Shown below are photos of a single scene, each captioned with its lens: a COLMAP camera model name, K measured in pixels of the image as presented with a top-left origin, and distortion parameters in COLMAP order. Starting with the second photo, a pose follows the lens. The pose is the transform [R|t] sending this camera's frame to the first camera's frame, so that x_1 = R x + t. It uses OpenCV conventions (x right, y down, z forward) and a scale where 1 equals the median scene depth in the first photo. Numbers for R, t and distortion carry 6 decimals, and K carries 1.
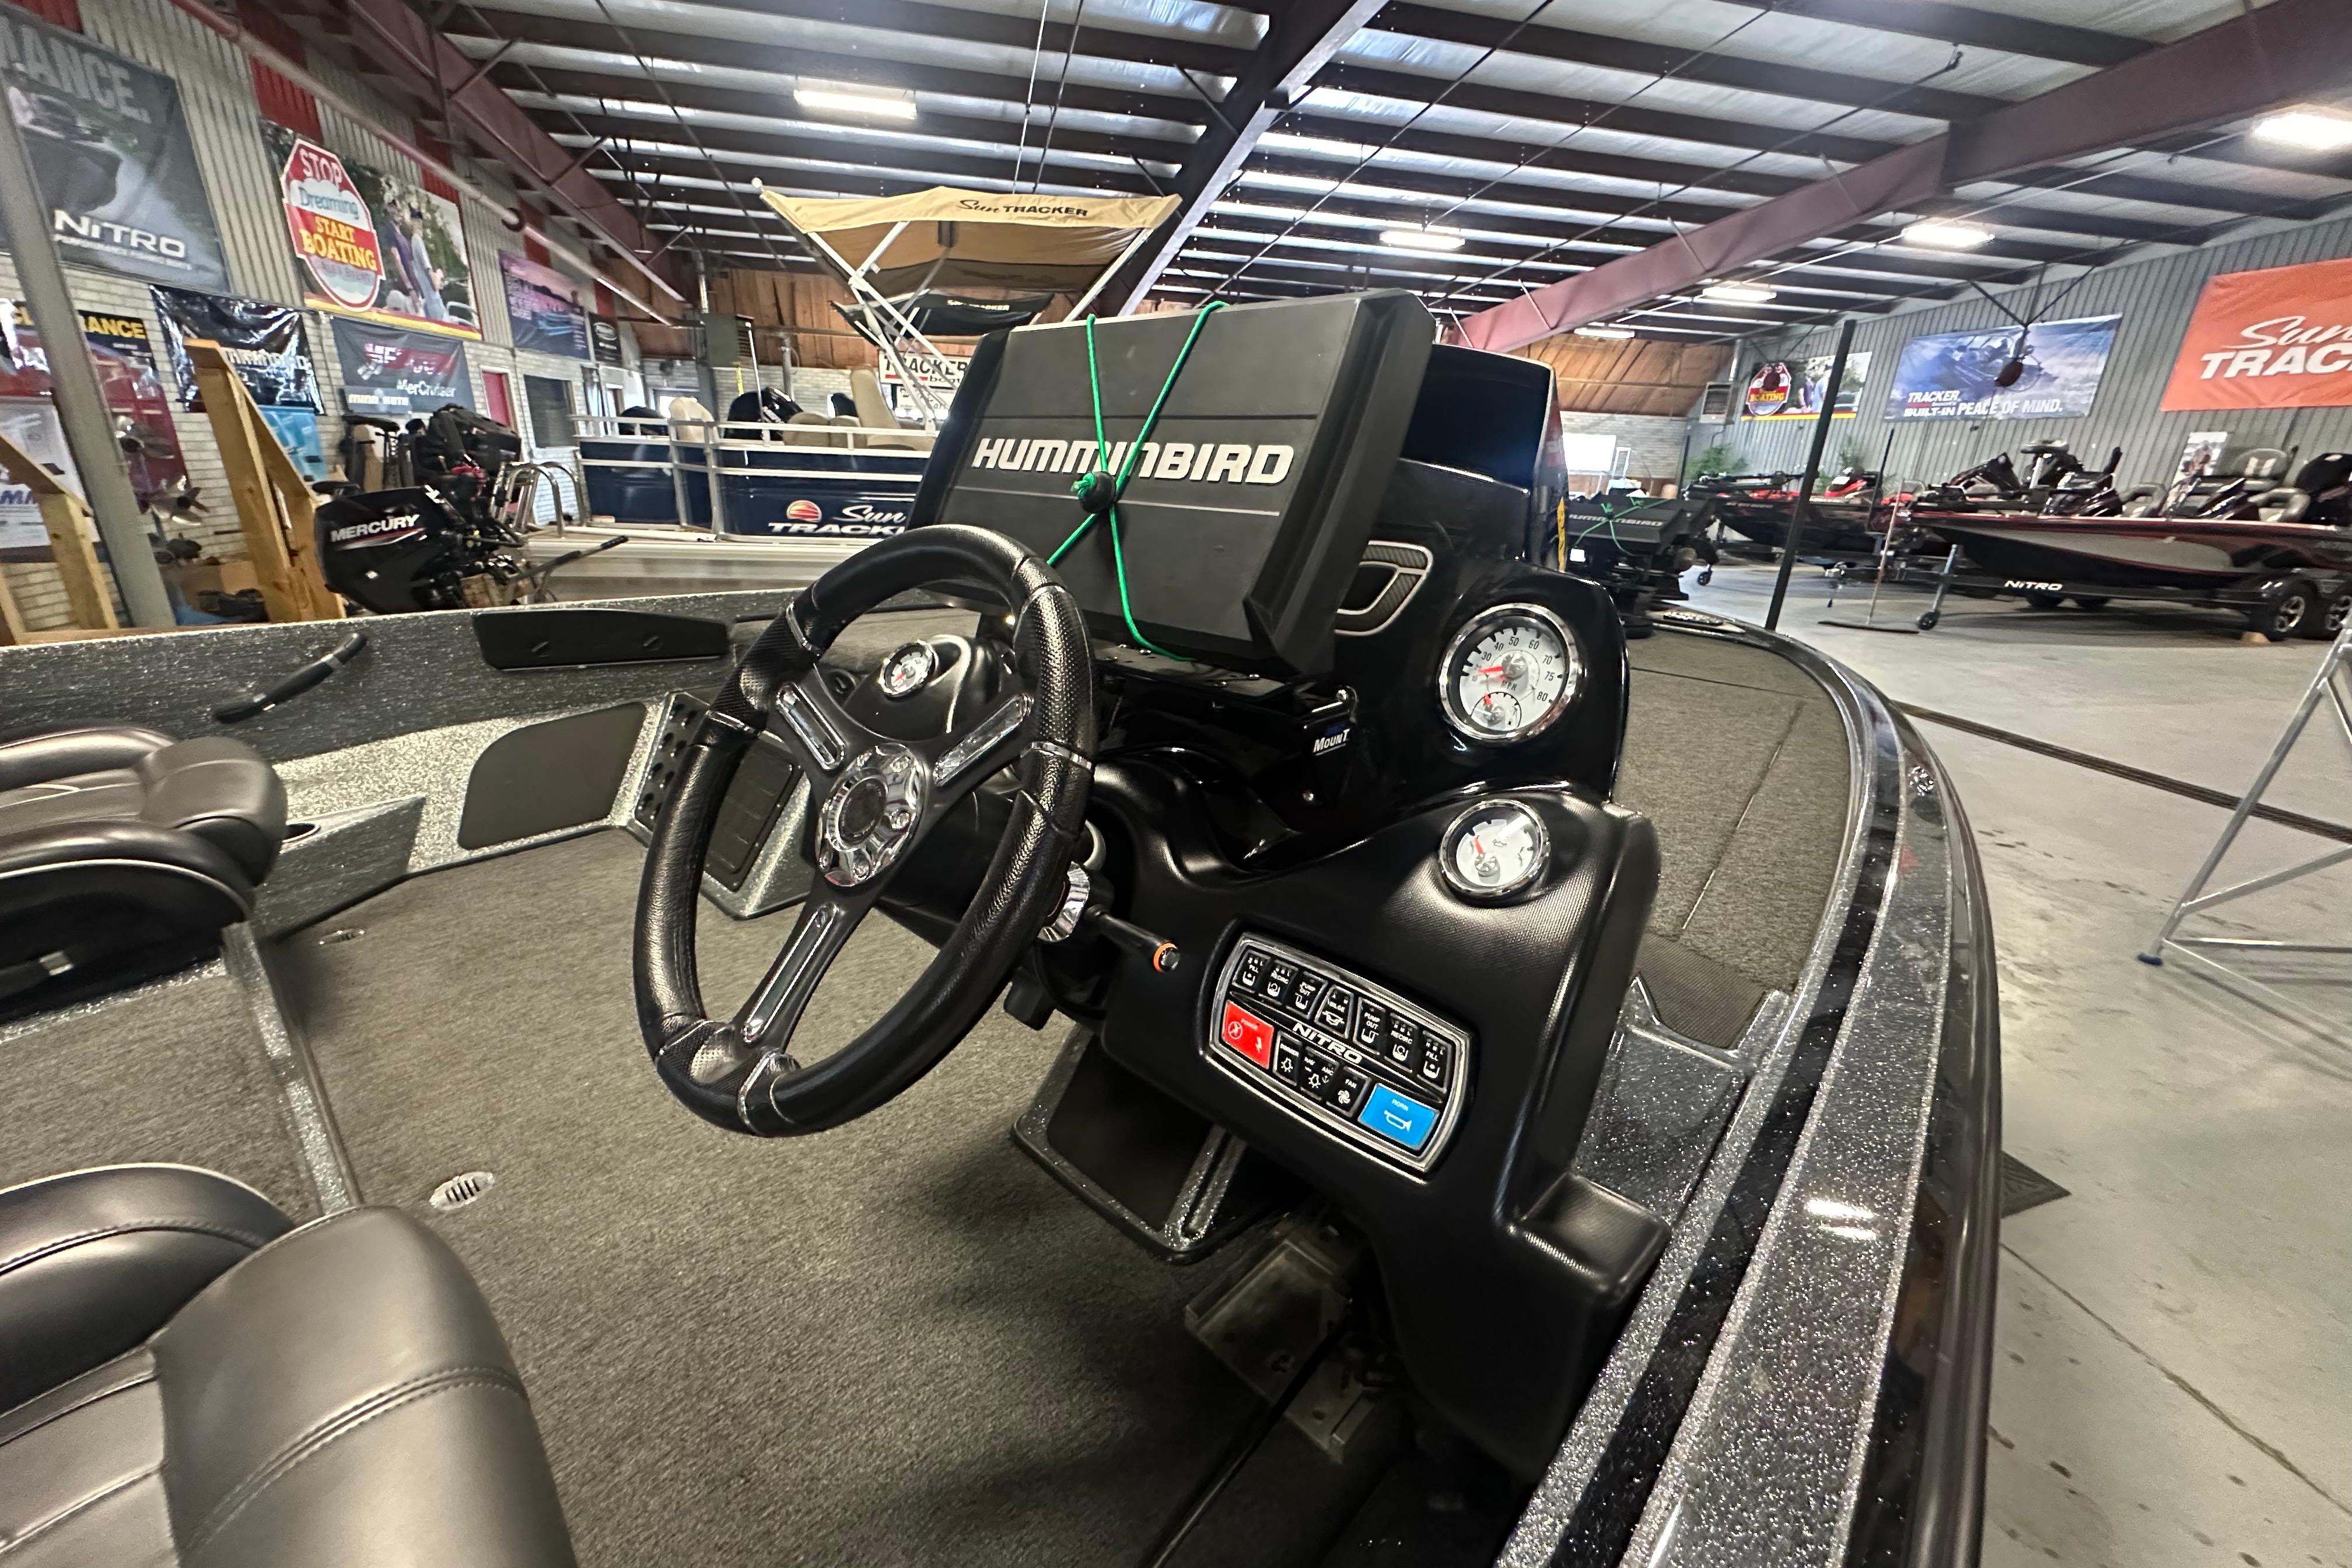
lens RADIAL K [[940.6, 0, 1176.0], [0, 940.6, 784.0], [0, 0, 1]] dist [-0.004331, 0.000875]
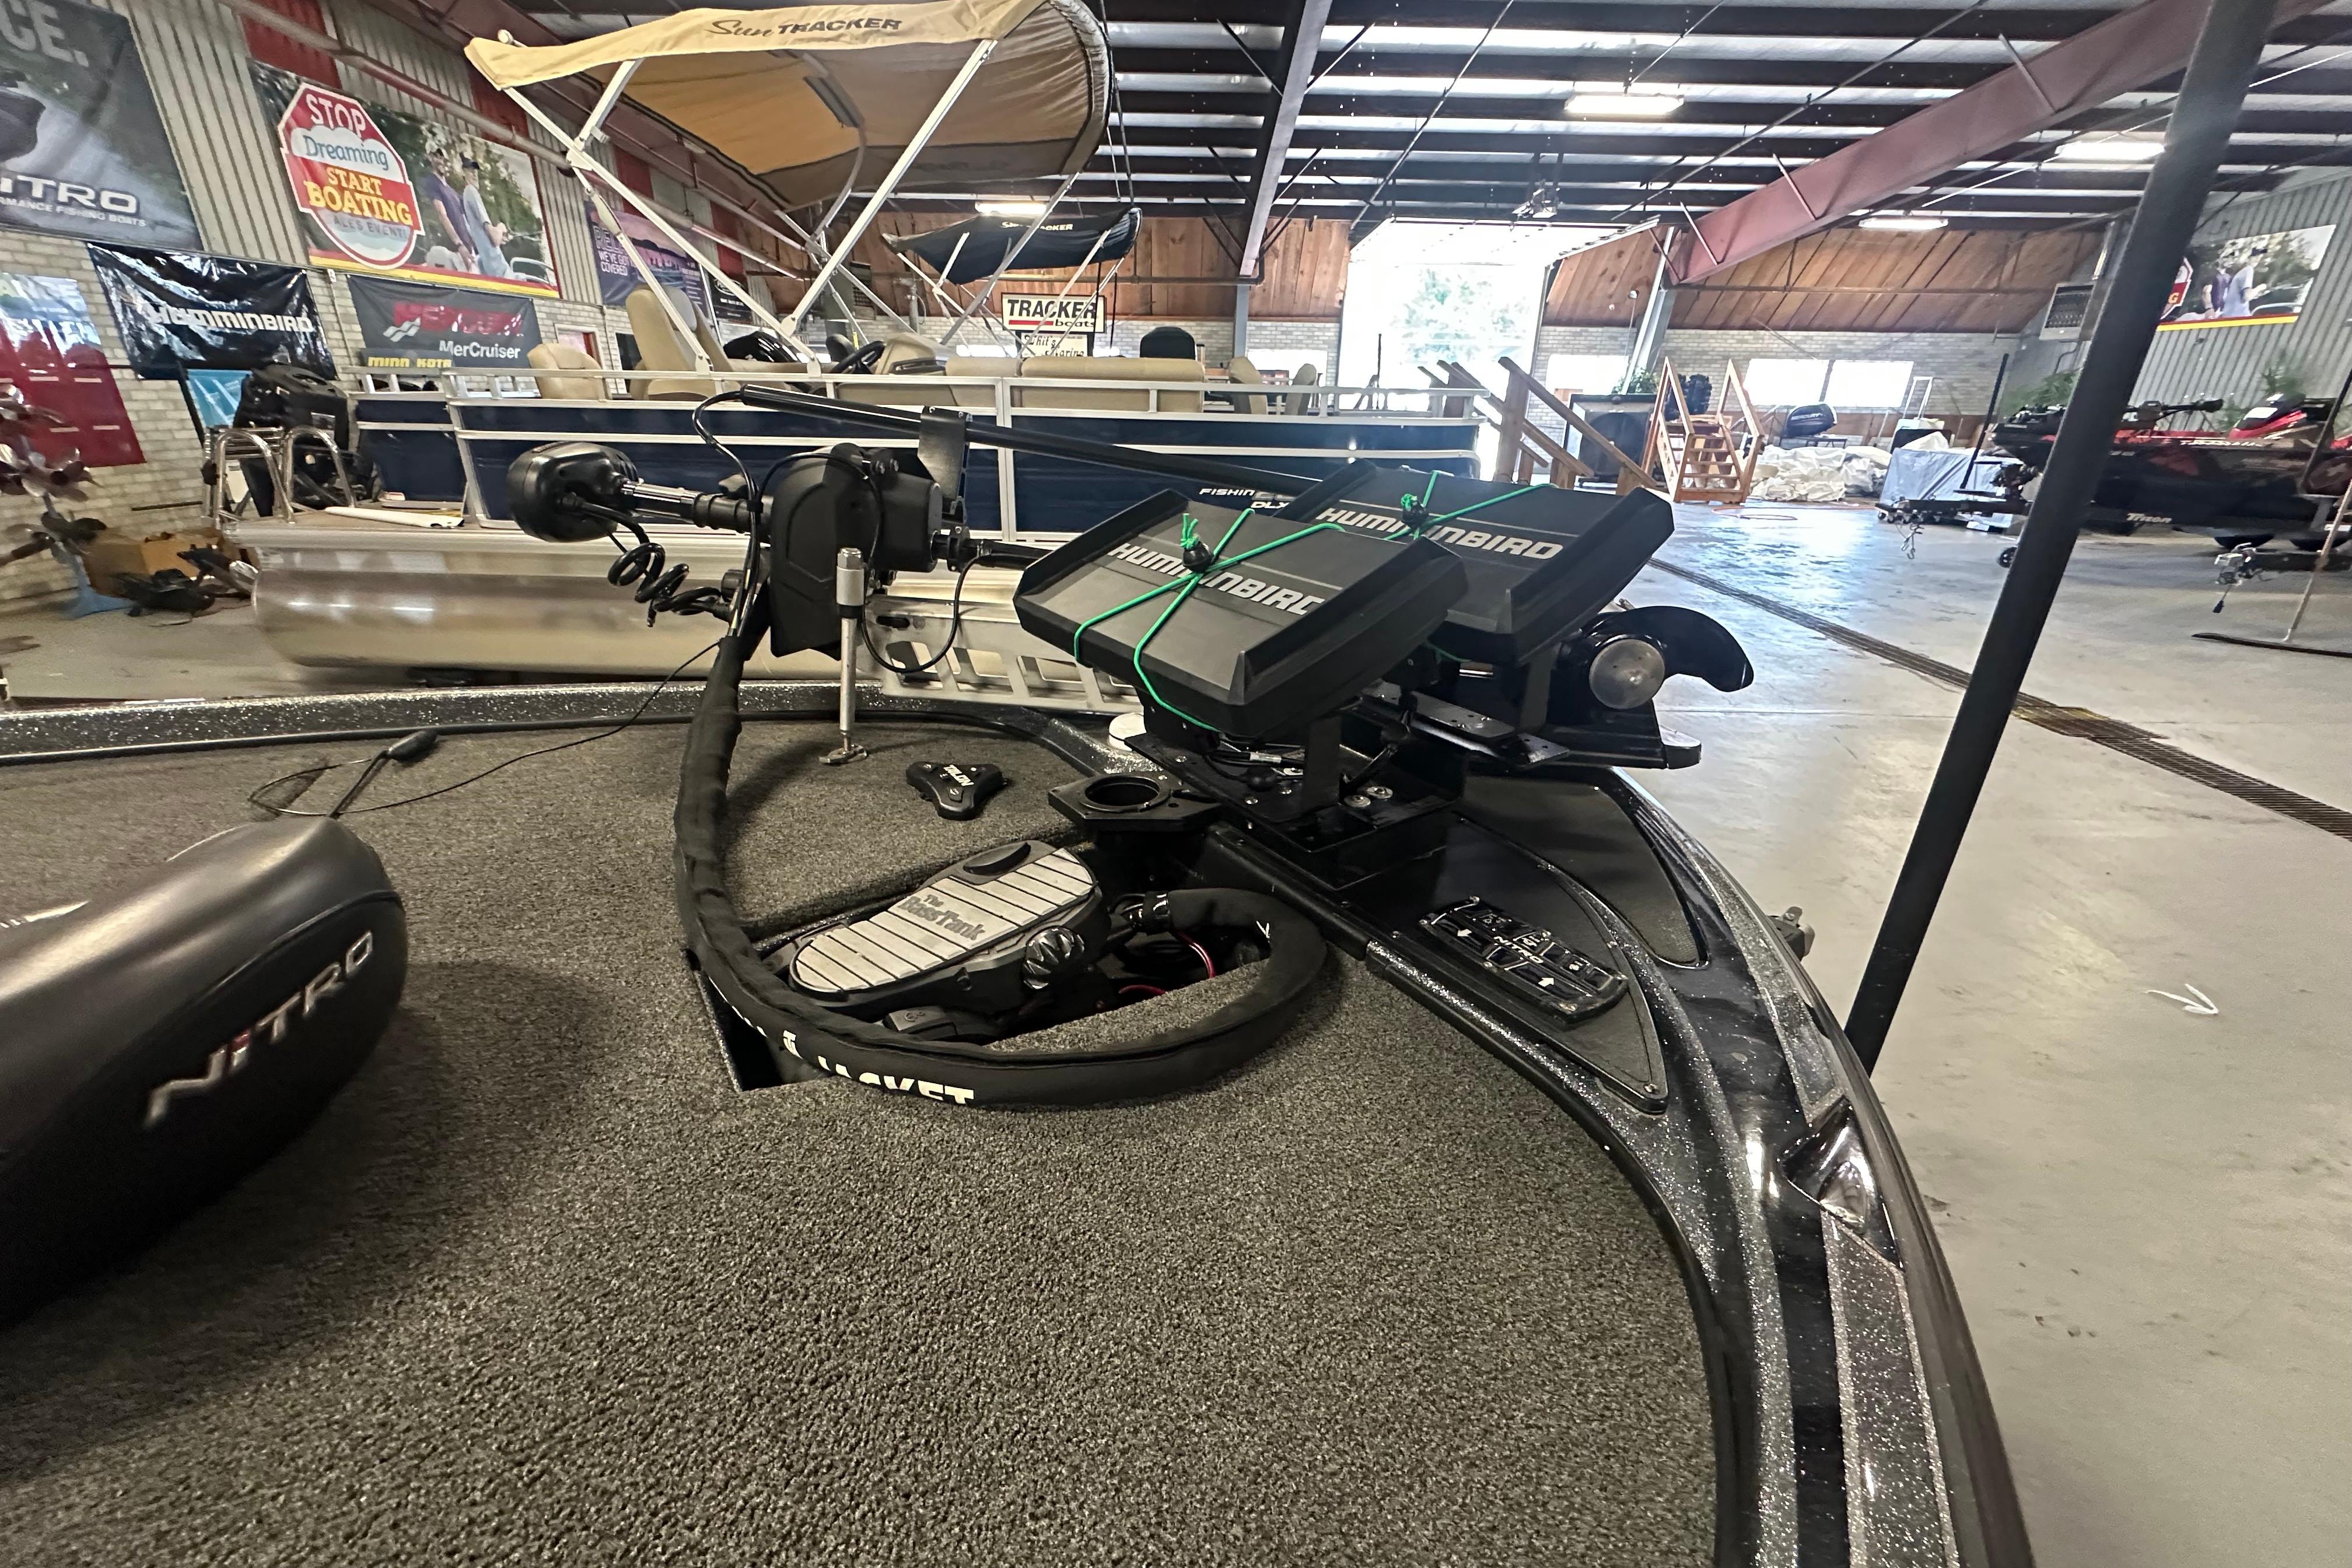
lens RADIAL K [[940.6, 0, 1176.0], [0, 940.6, 784.0], [0, 0, 1]] dist [-0.004331, 0.000875]
pose [[0.973585, 0.063285, -0.219378, 0.120348], [-0.052991, 0.997214, 0.052498, -0.054517], [0.222089, -0.039486, 0.974227, 0.169959]]
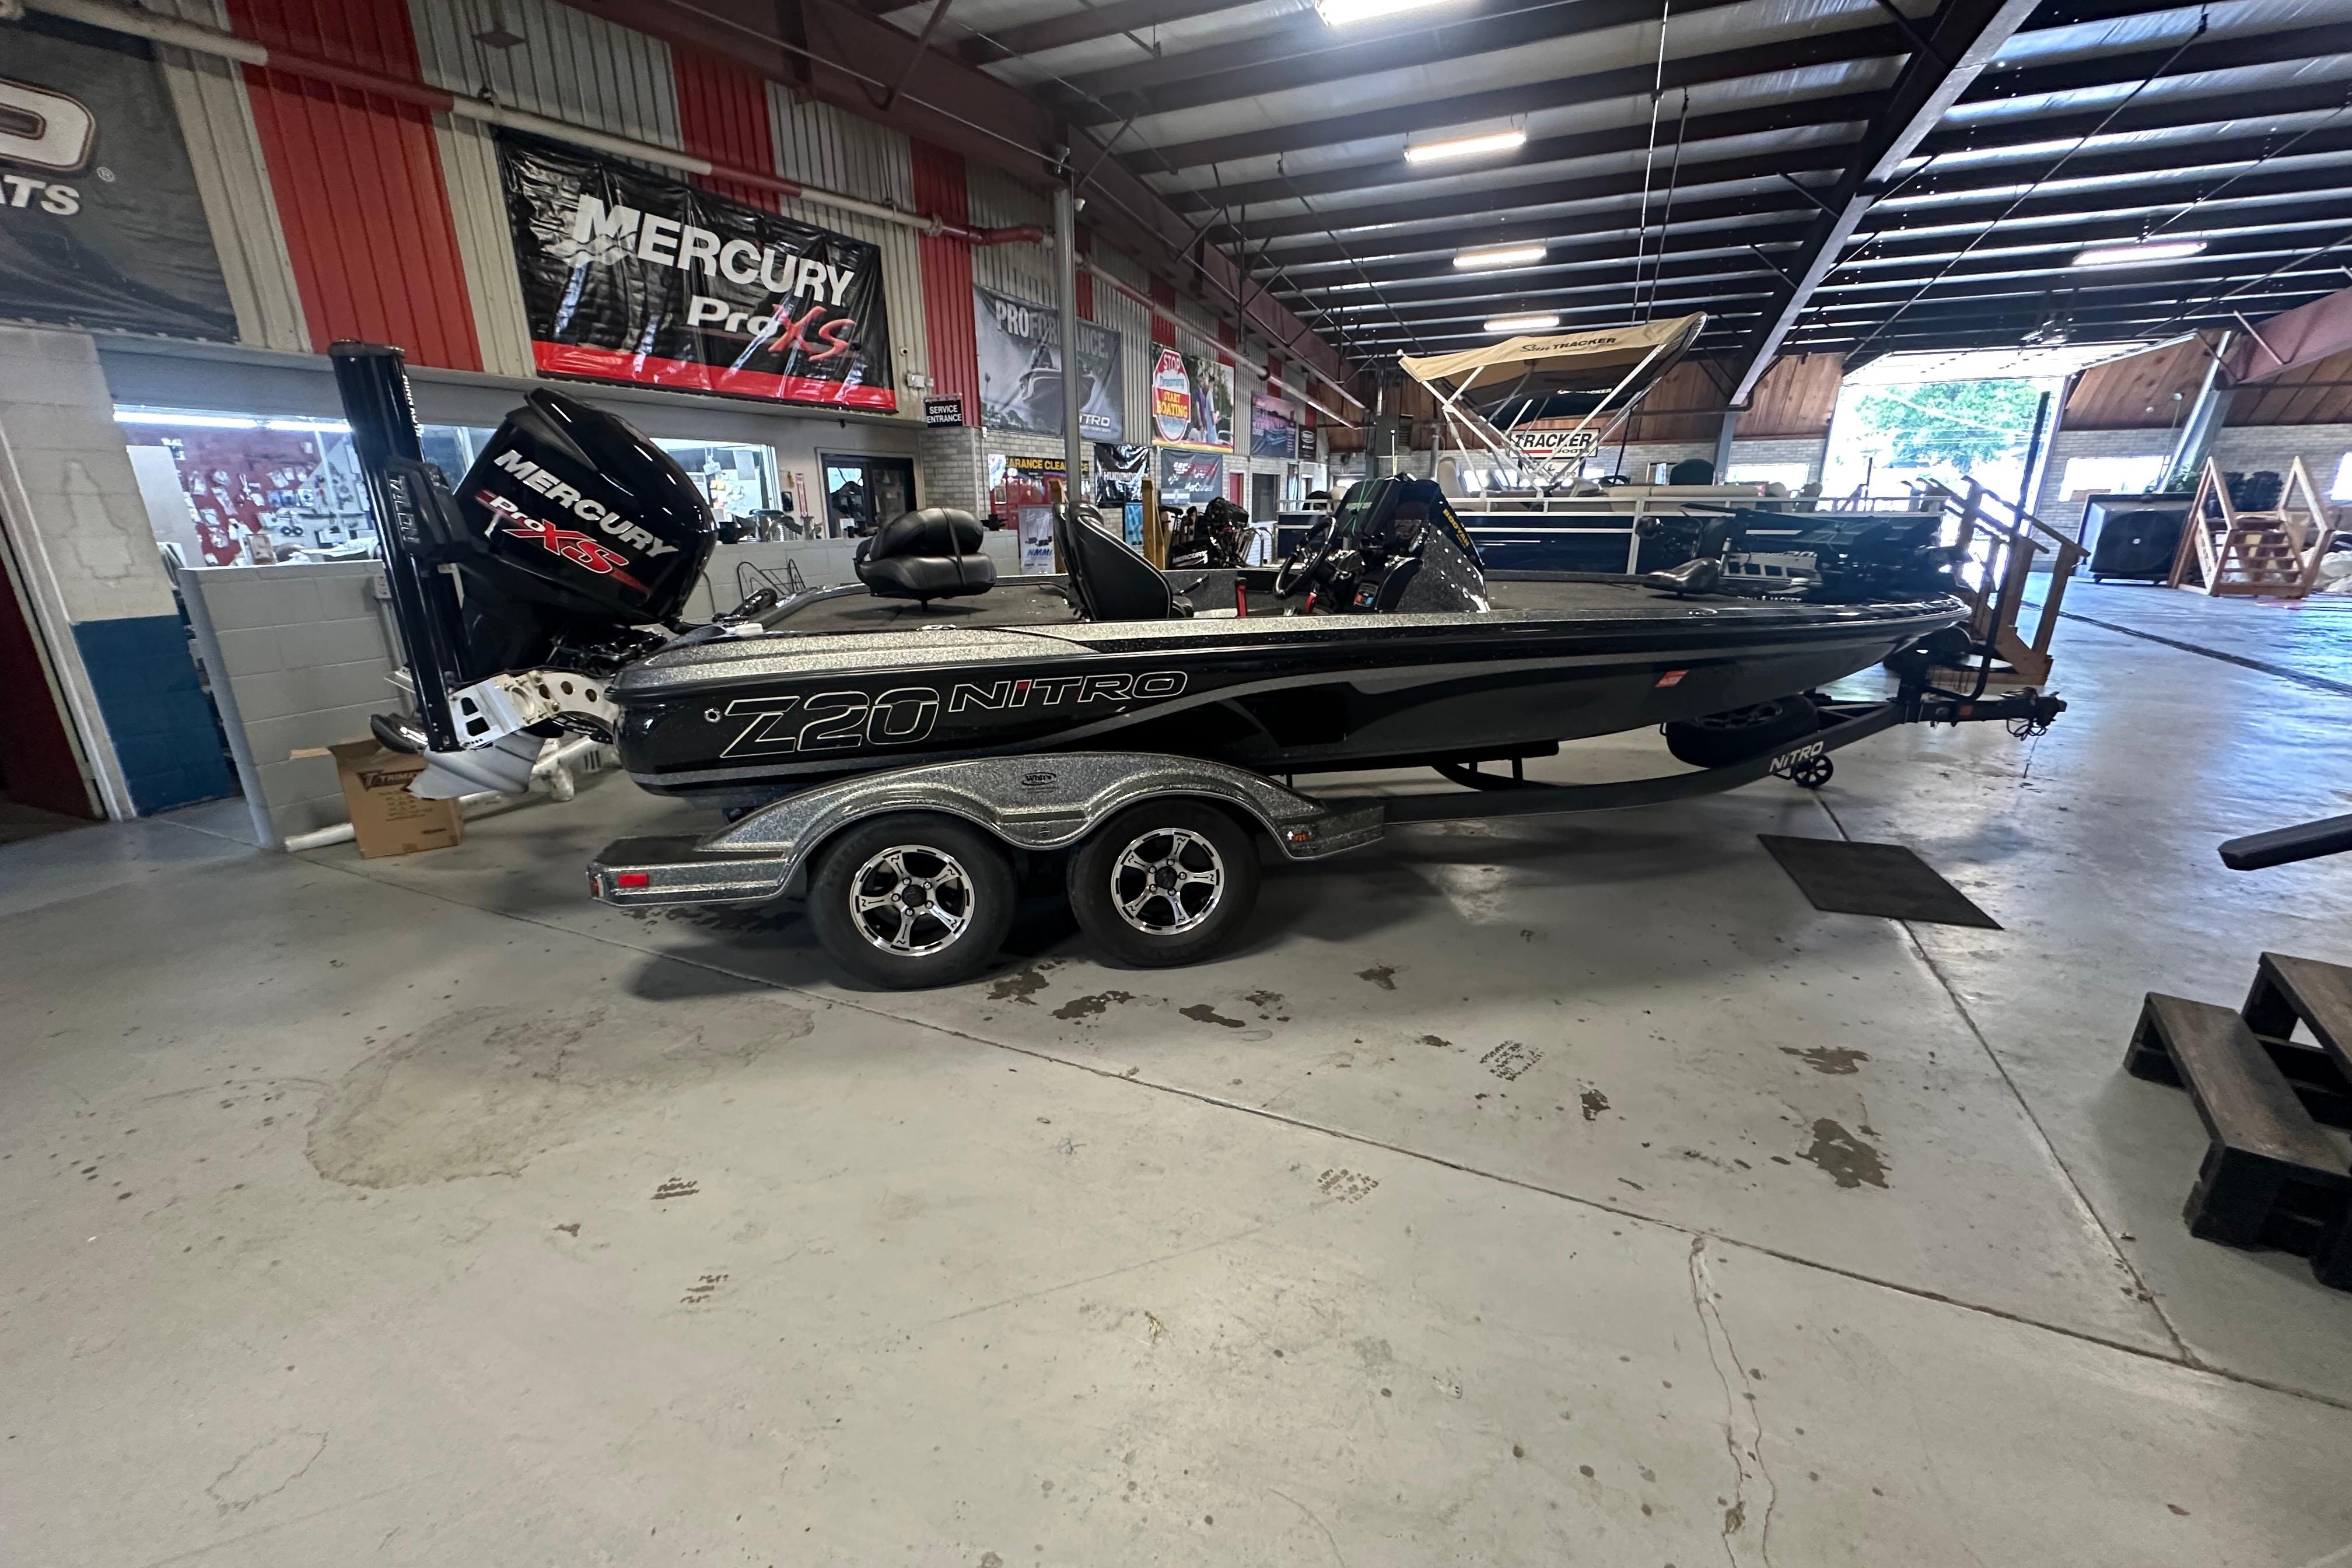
lens RADIAL K [[937.6, 0, 1176.8], [0, 937.6, 783.1], [0, 0, 1]] dist [-0.003892, 0.001057]
pose [[0.800051, 0.124493, -0.586873, 0.127224], [-0.162437, 0.986644, -0.012145, 0.076908], [0.577523, 0.105047, 0.809588, -0.200049]]
